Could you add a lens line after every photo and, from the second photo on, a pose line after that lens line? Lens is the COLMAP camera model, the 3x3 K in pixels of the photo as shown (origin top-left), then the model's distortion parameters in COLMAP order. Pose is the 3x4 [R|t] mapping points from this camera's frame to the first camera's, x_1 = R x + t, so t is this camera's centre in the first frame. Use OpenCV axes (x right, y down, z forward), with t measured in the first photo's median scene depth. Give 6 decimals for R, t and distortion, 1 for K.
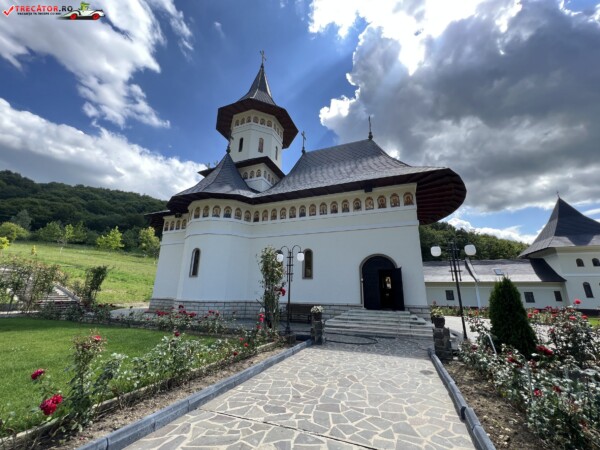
lens RADIAL K [[241.1, 0, 300.7], [0, 241.1, 227.9], [0, 0, 1]] dist [-0.007892, 0.000140]
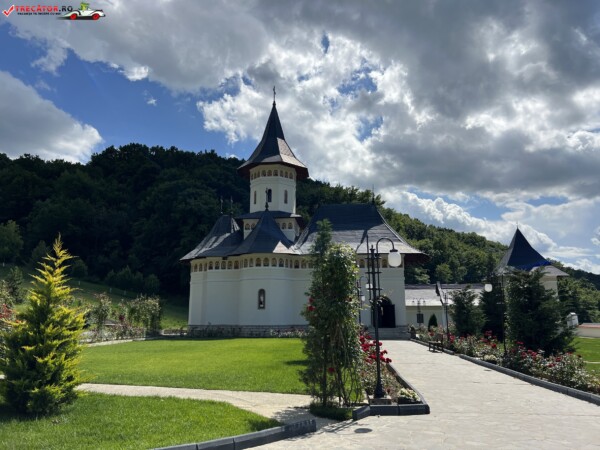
lens RADIAL K [[451.7, 0, 299.1], [0, 451.7, 223.8], [0, 0, 1]] dist [0.098374, -0.166901]
pose [[0.962255, 0.037185, 0.269598, -0.841513], [-0.055074, 0.996732, 0.059096, -0.415576], [-0.266519, -0.071713, 0.961158, -1.419218]]
